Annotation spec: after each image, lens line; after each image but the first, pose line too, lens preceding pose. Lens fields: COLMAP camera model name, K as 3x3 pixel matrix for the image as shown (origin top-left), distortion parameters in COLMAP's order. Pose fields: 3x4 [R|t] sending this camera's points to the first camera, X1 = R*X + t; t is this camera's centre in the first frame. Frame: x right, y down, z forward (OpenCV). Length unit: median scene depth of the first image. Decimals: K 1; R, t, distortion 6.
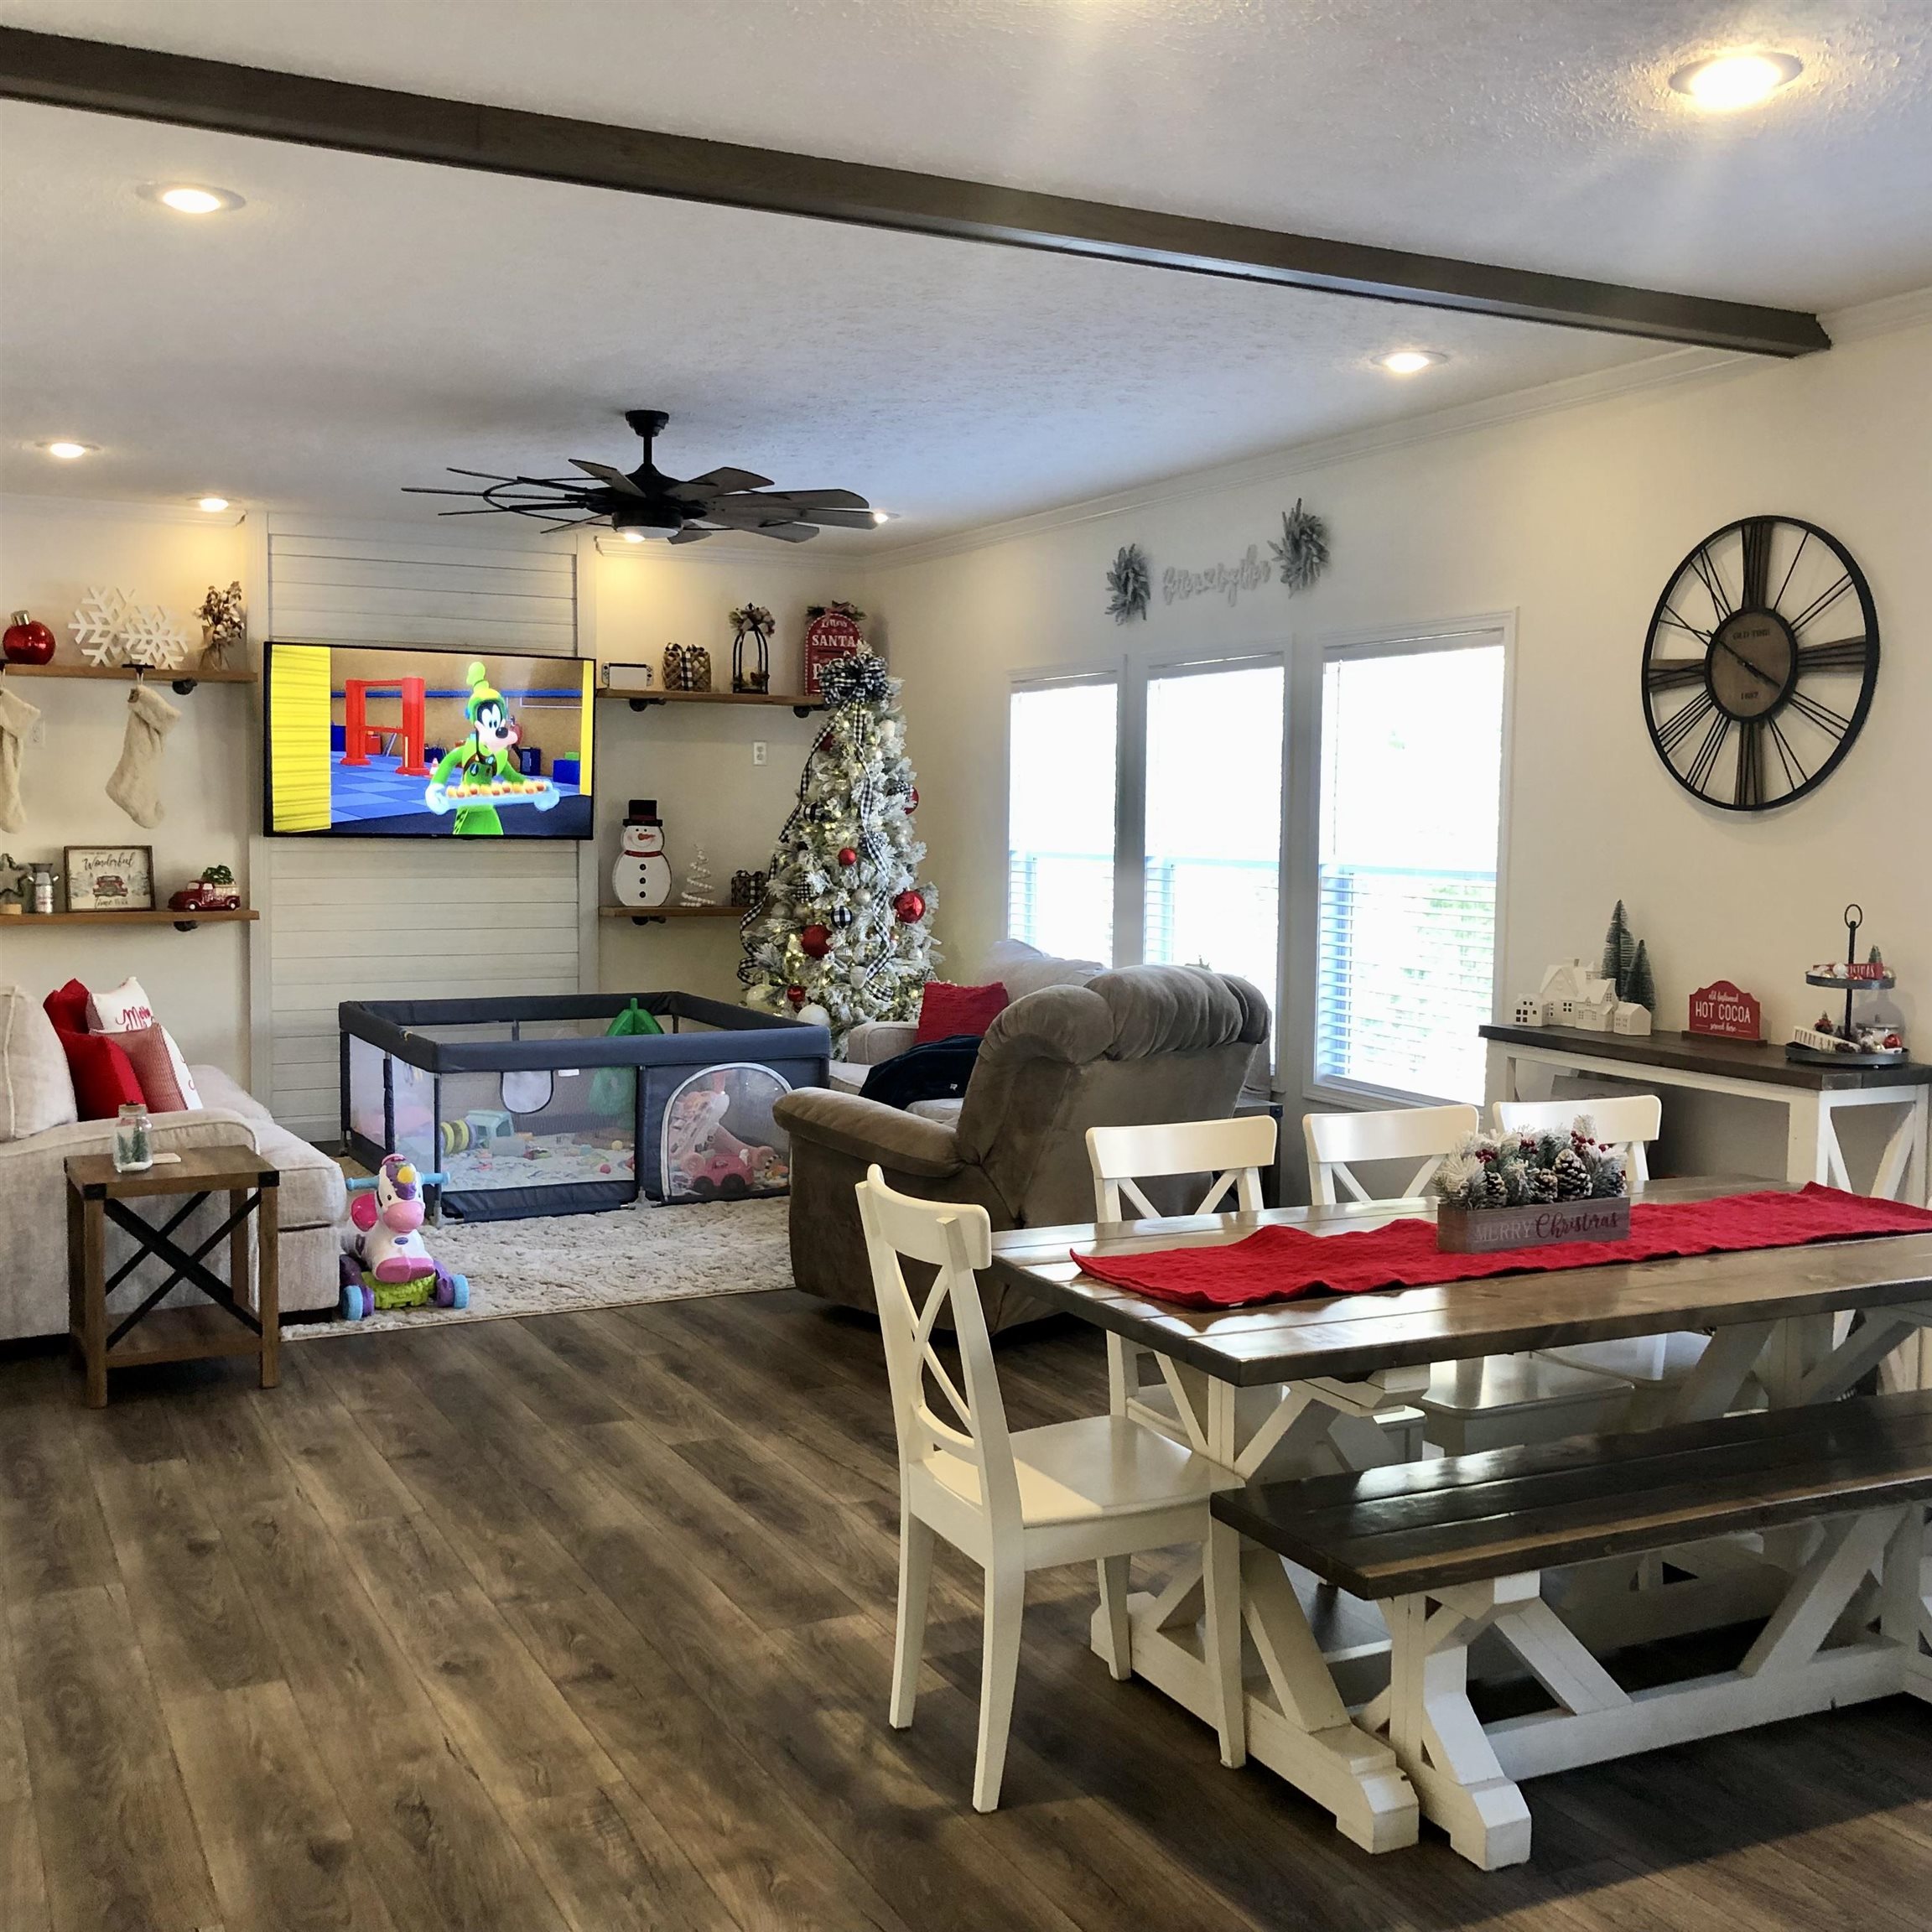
lens RADIAL K [[2092.3, 0, 966.0], [0, 2092.3, 966.0], [0, 0, 1]] dist [0.114228, -0.295336]
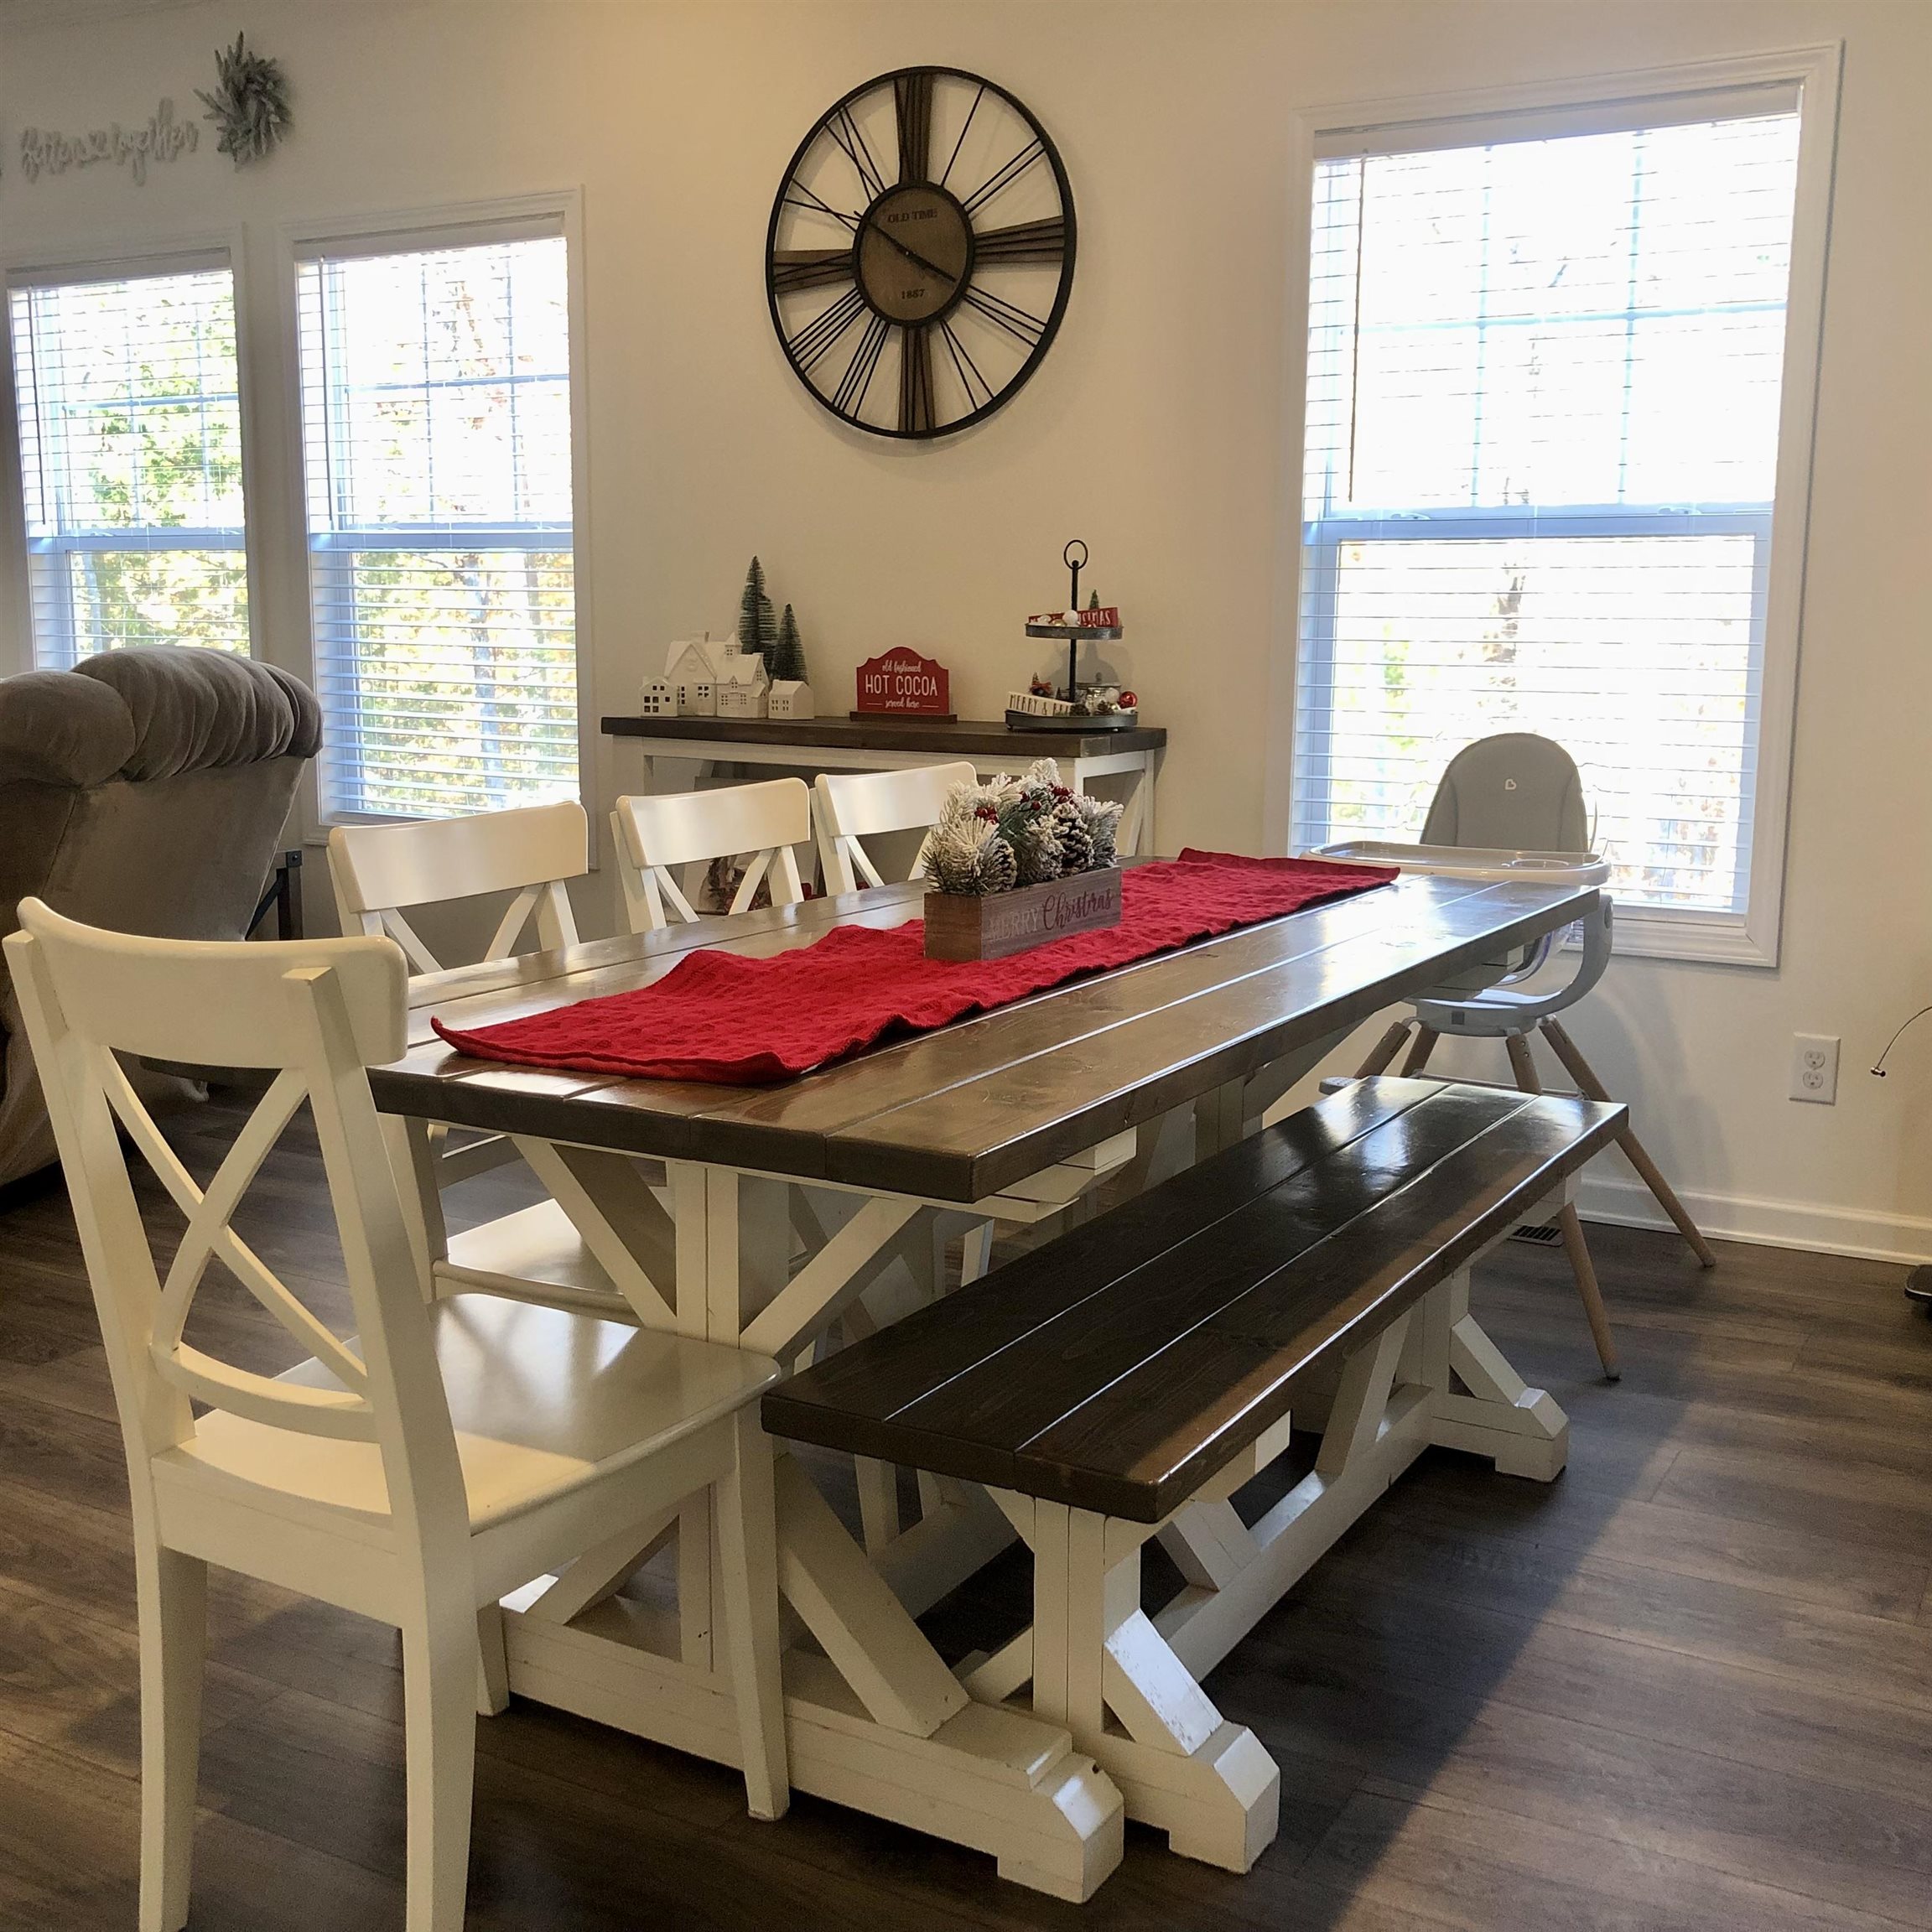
lens RADIAL K [[2110.0, 0, 966.0], [0, 2110.0, 966.0], [0, 0, 1]] dist [0.015280, -0.032429]
pose [[0.832536, -0.096076, 0.545577, -0.079011], [0.042790, 0.993056, 0.109581, 0.039197], [-0.552316, -0.067884, 0.830866, 0.271677]]
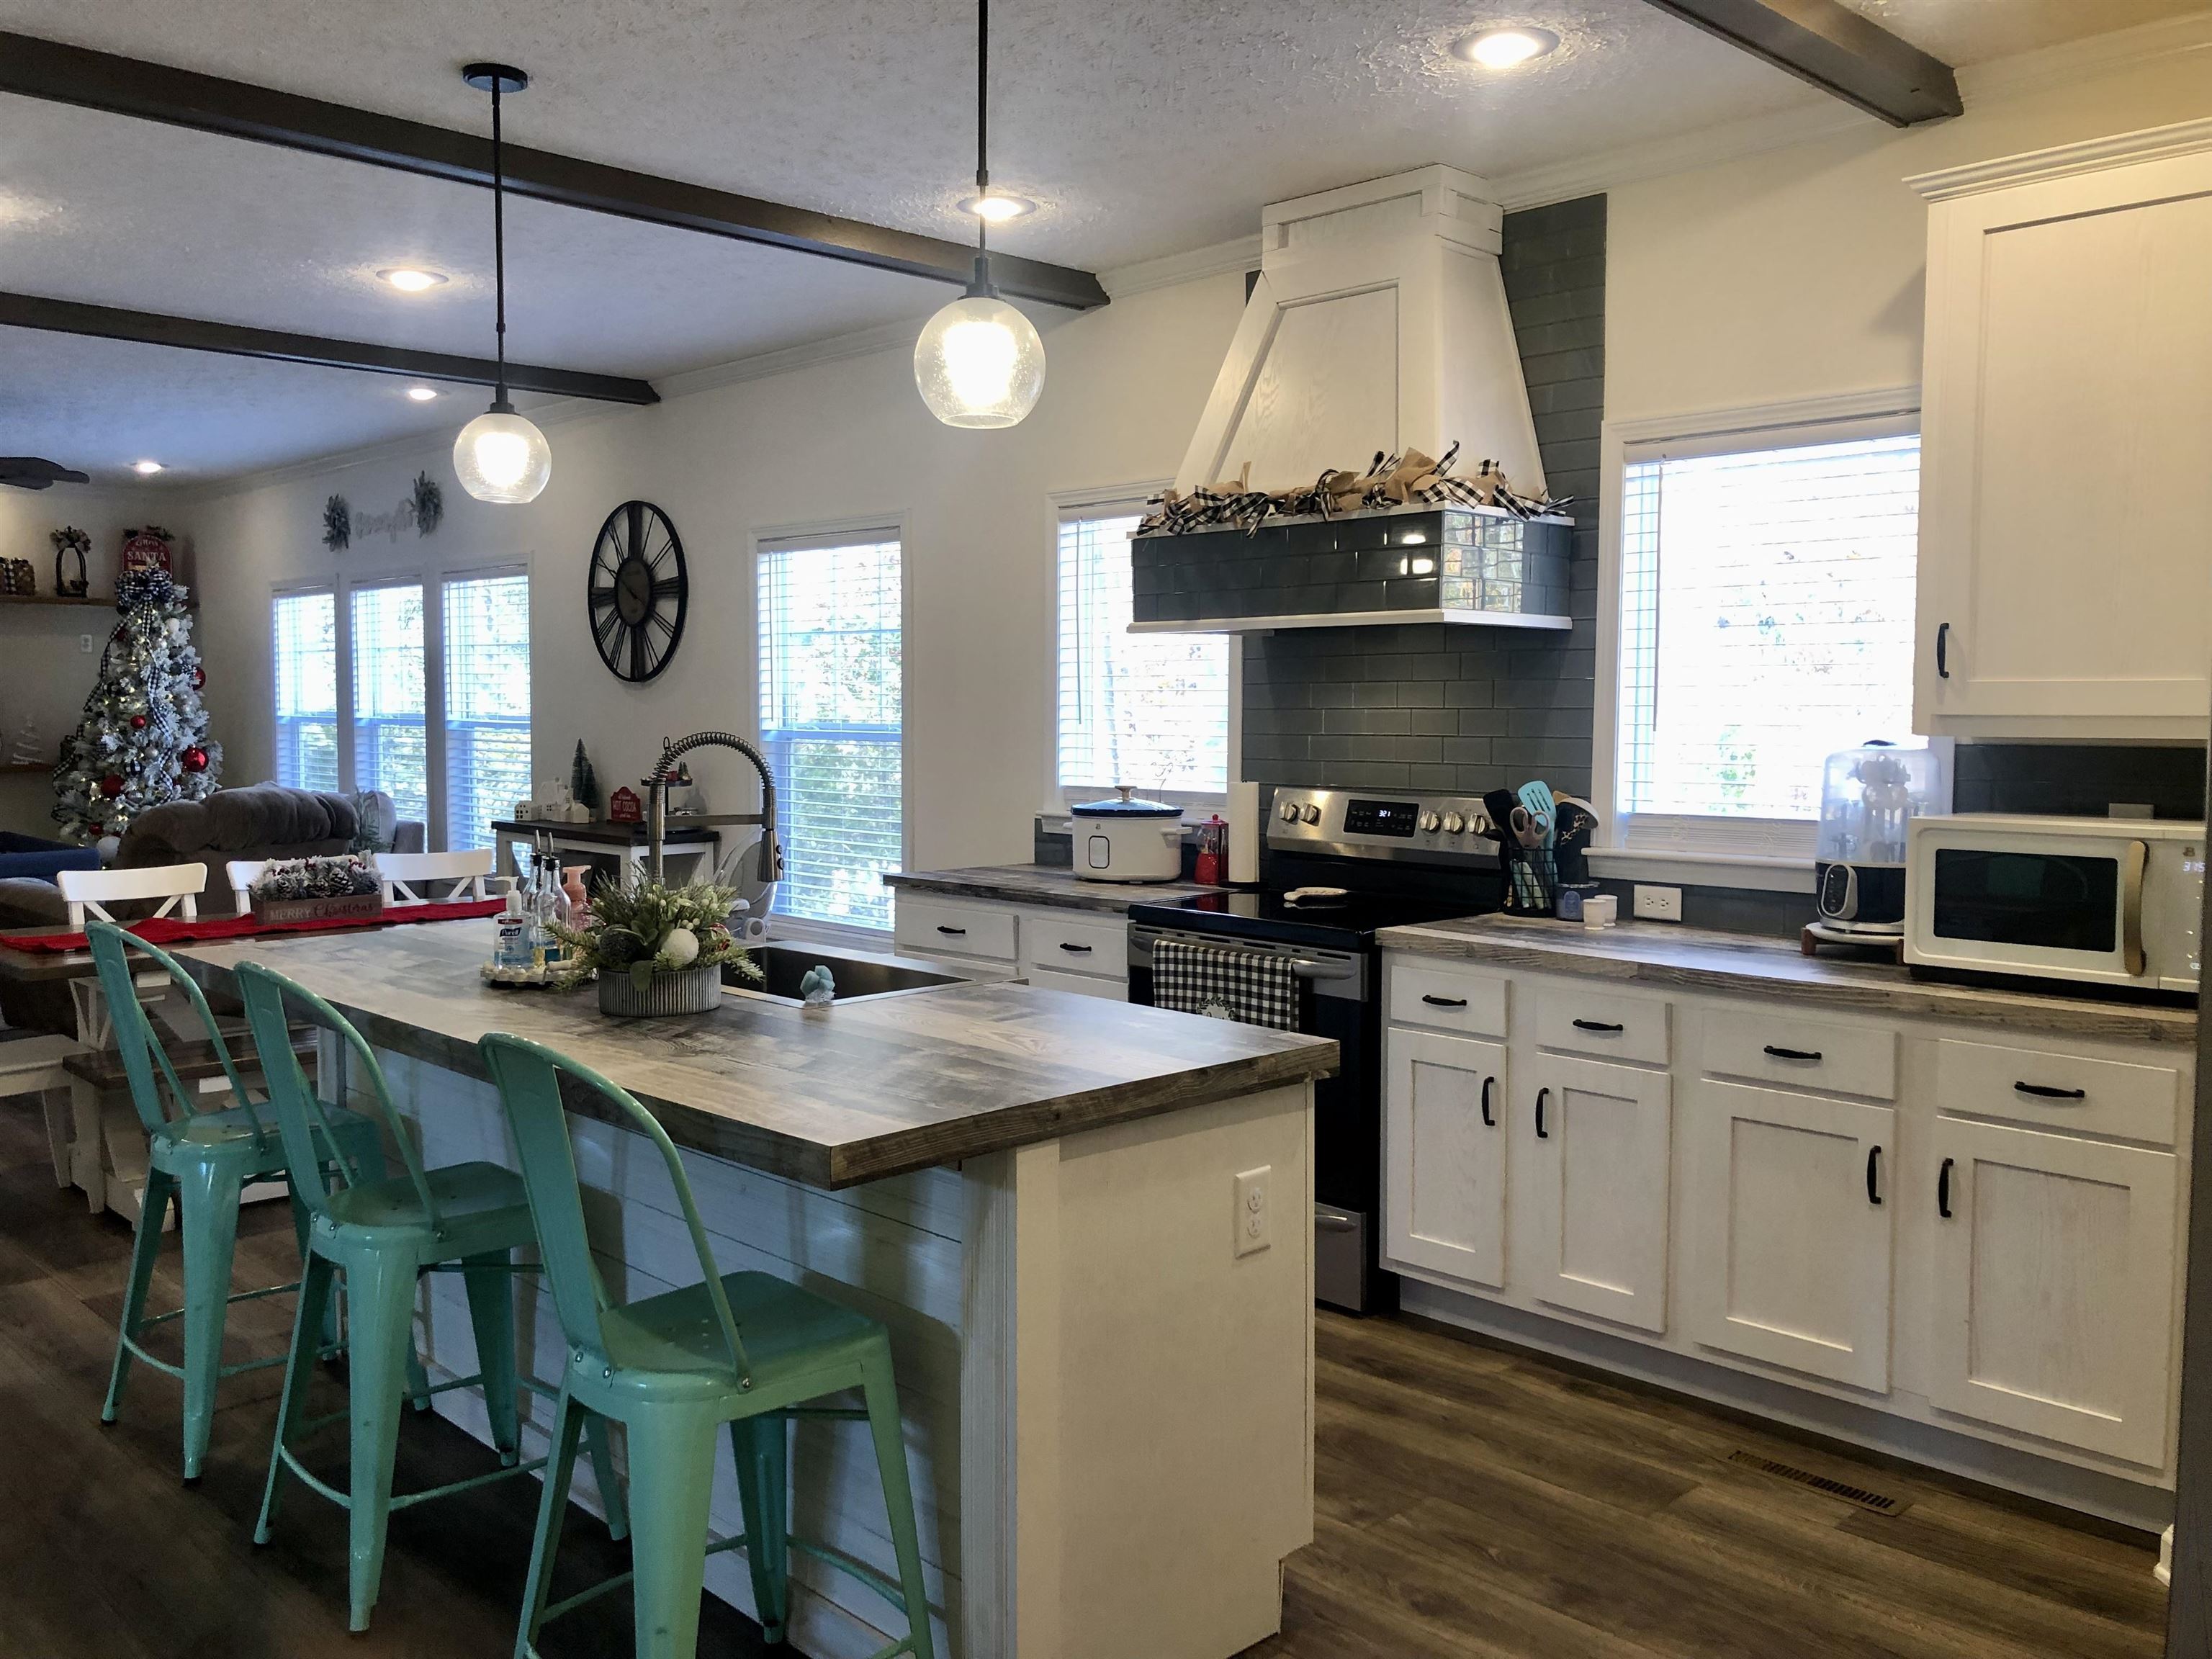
lens RADIAL K [[1812.5, 0, 1080.1], [0, 1812.5, 798.7], [0, 0, 1]] dist [0.032338, -0.016770]
pose [[0.956356, -0.025266, 0.291108, 0.269902], [0.029509, 0.999513, -0.010191, 0.038399], [-0.290709, 0.018336, 0.956636, -0.408793]]
